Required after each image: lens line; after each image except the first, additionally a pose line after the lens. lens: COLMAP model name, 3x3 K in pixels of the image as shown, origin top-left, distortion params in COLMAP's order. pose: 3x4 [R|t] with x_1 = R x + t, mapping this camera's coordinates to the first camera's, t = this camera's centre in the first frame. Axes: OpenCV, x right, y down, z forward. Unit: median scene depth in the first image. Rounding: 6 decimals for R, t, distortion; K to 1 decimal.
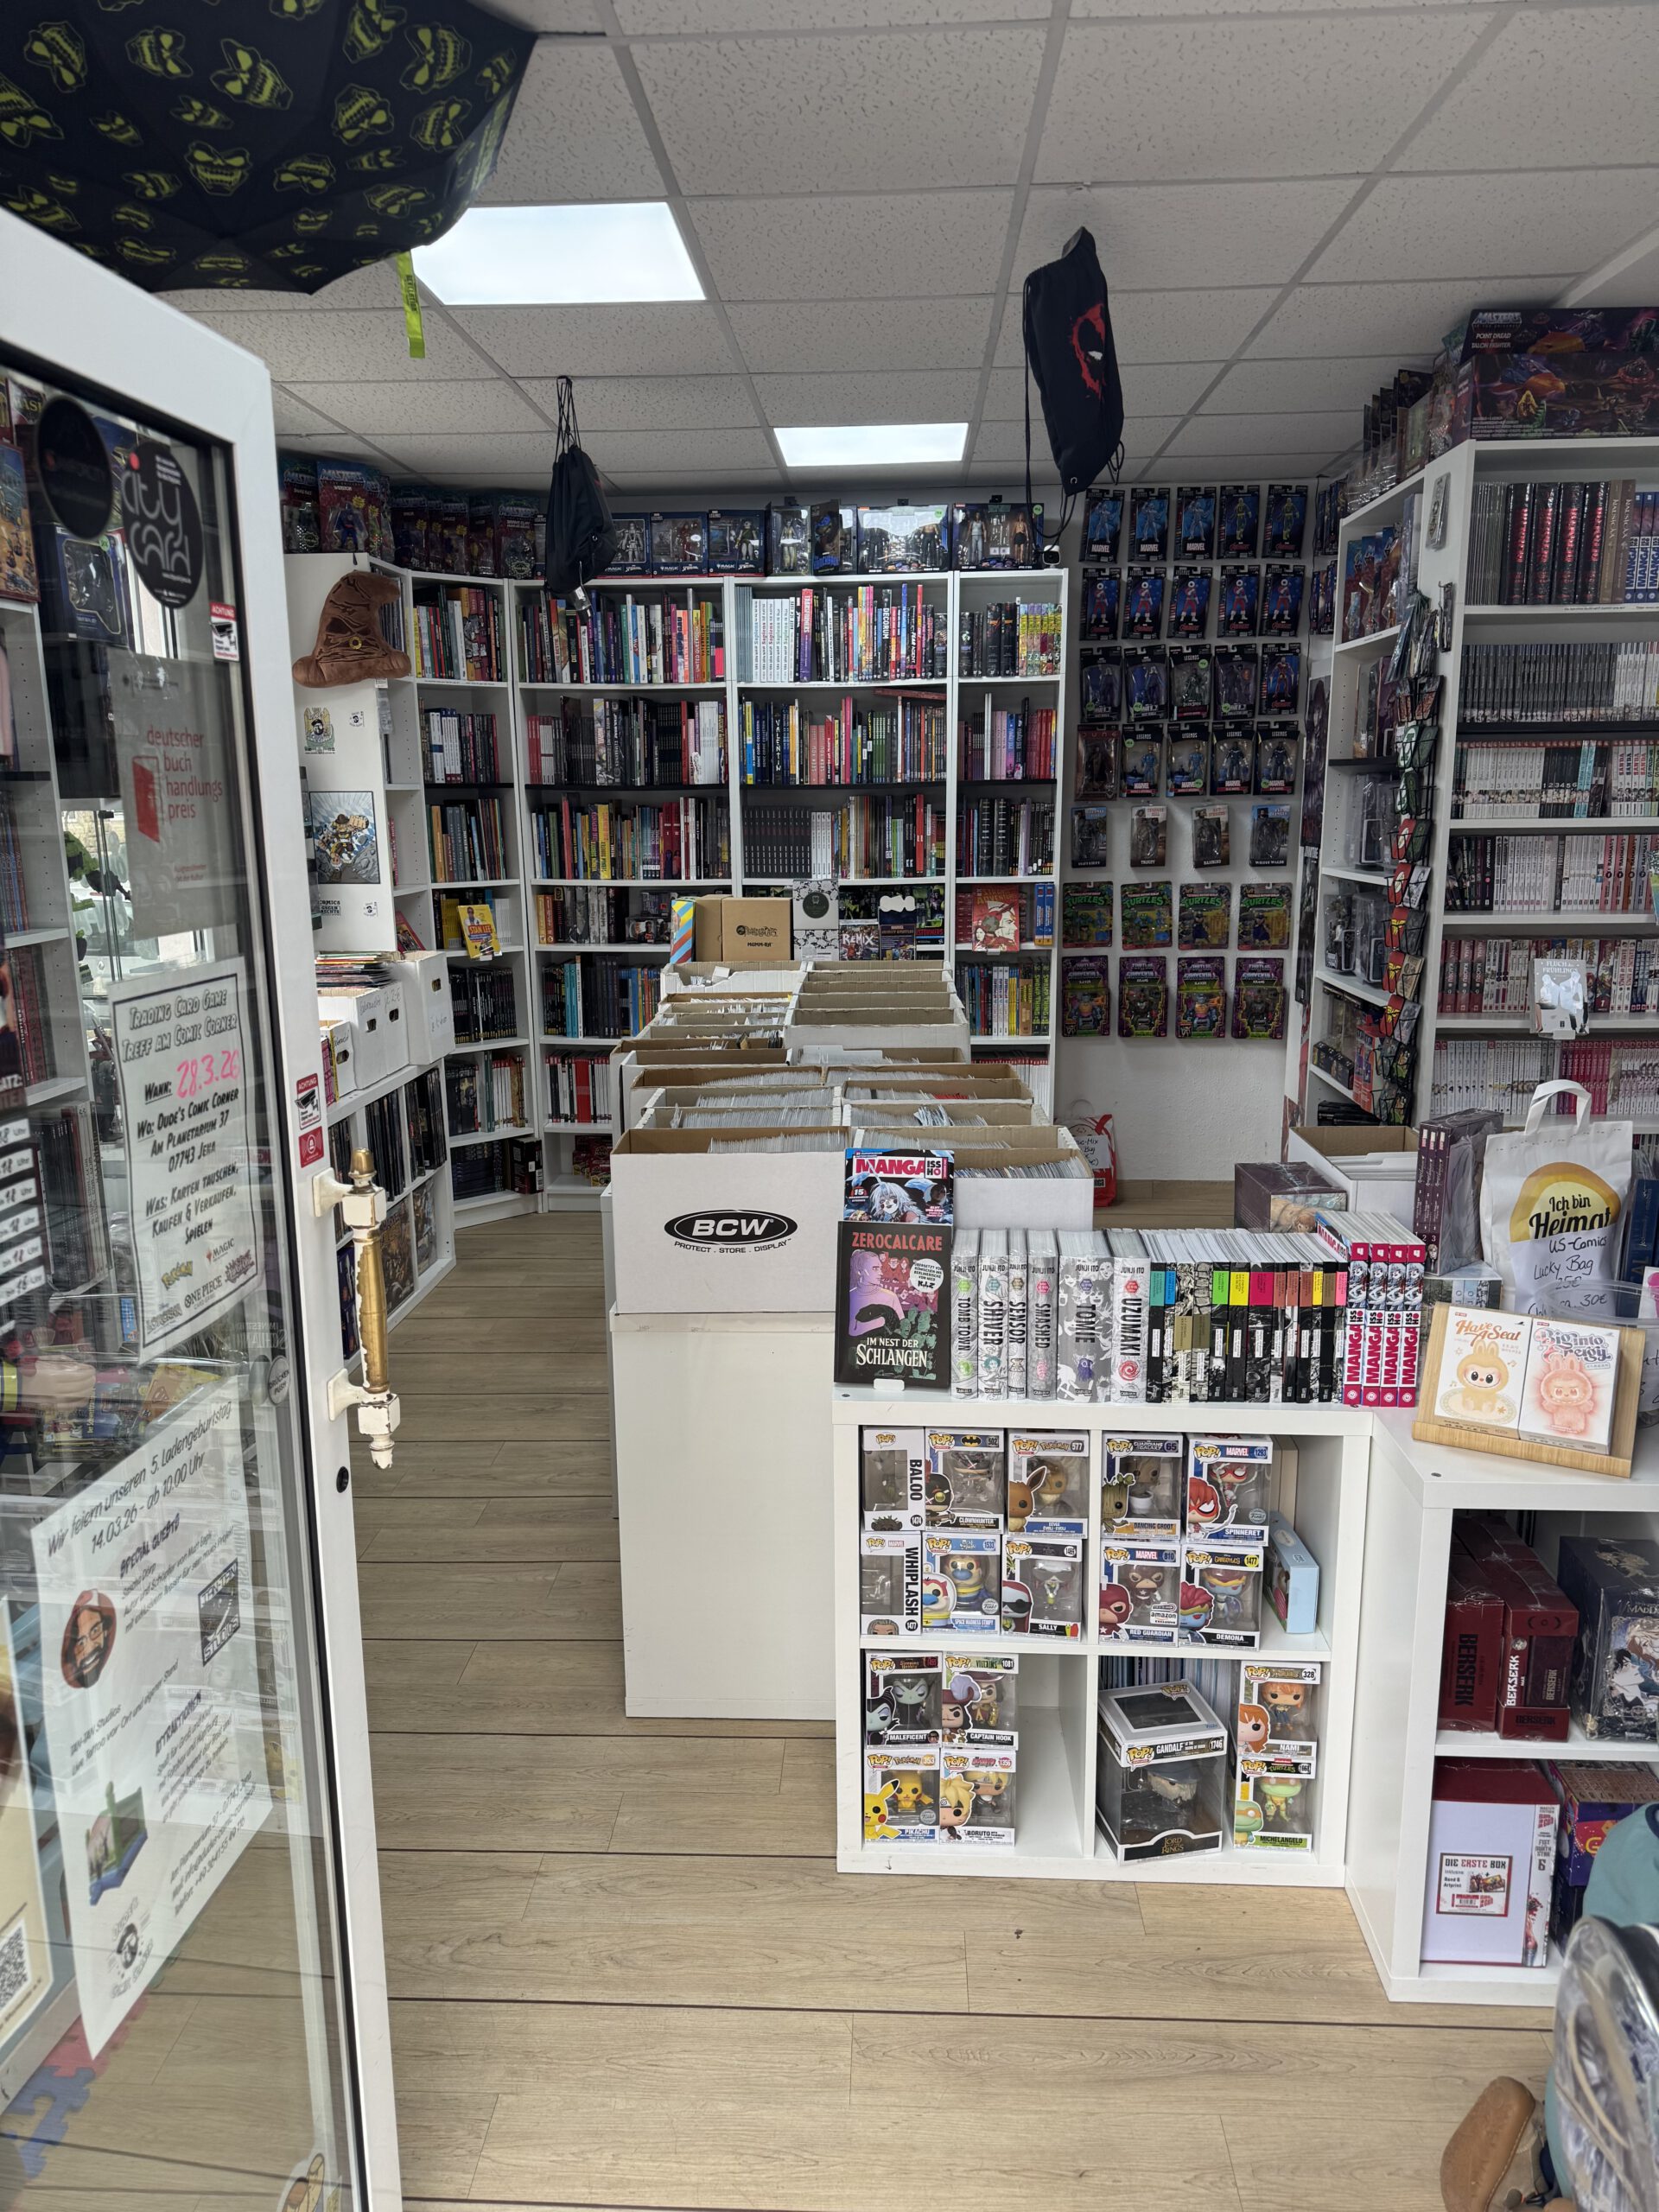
lens RADIAL K [[1562.2, 0, 827.5], [0, 1562.2, 1104.2], [0, 0, 1]] dist [0.068427, -0.087880]
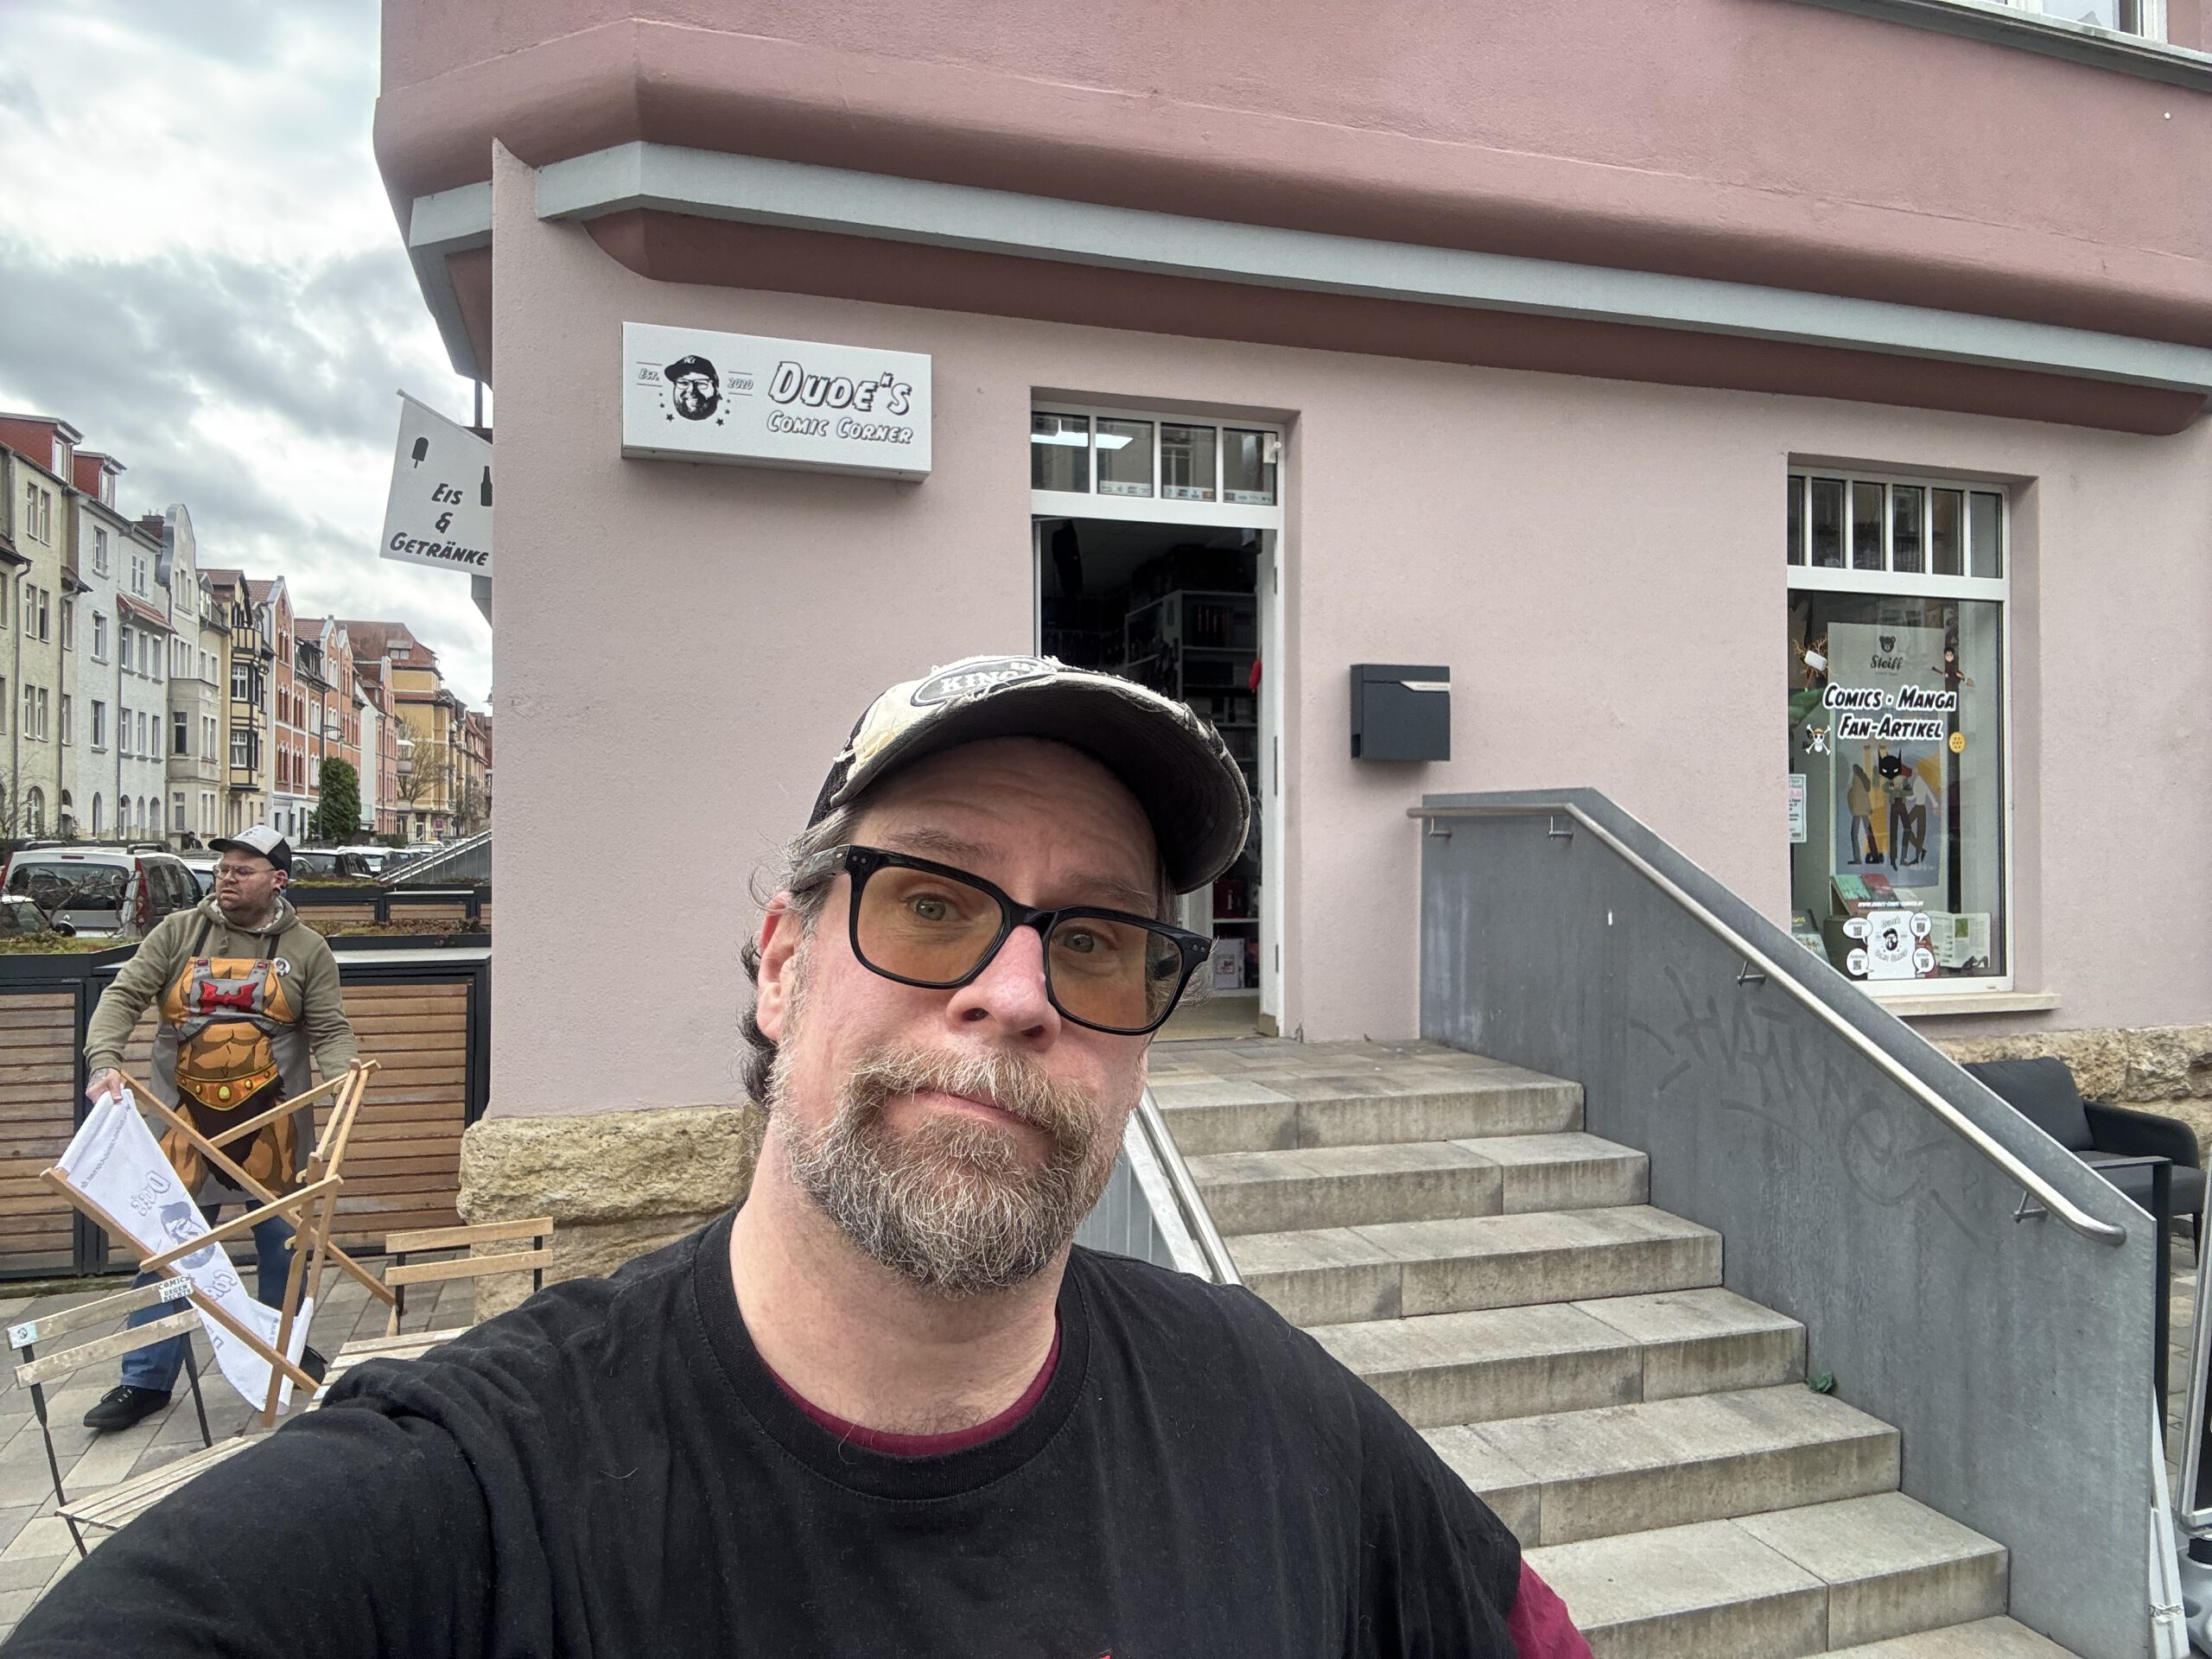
lens RADIAL K [[1459.7, 0, 1110.0], [0, 1459.7, 830.9], [0, 0, 1]] dist [0.066822, -0.001993]
pose [[0.934334, 0.007063, 0.356329, -0.600820], [0.066151, 0.978994, -0.192859, 0.469028], [-0.350206, 0.203767, 0.914240, -1.183689]]
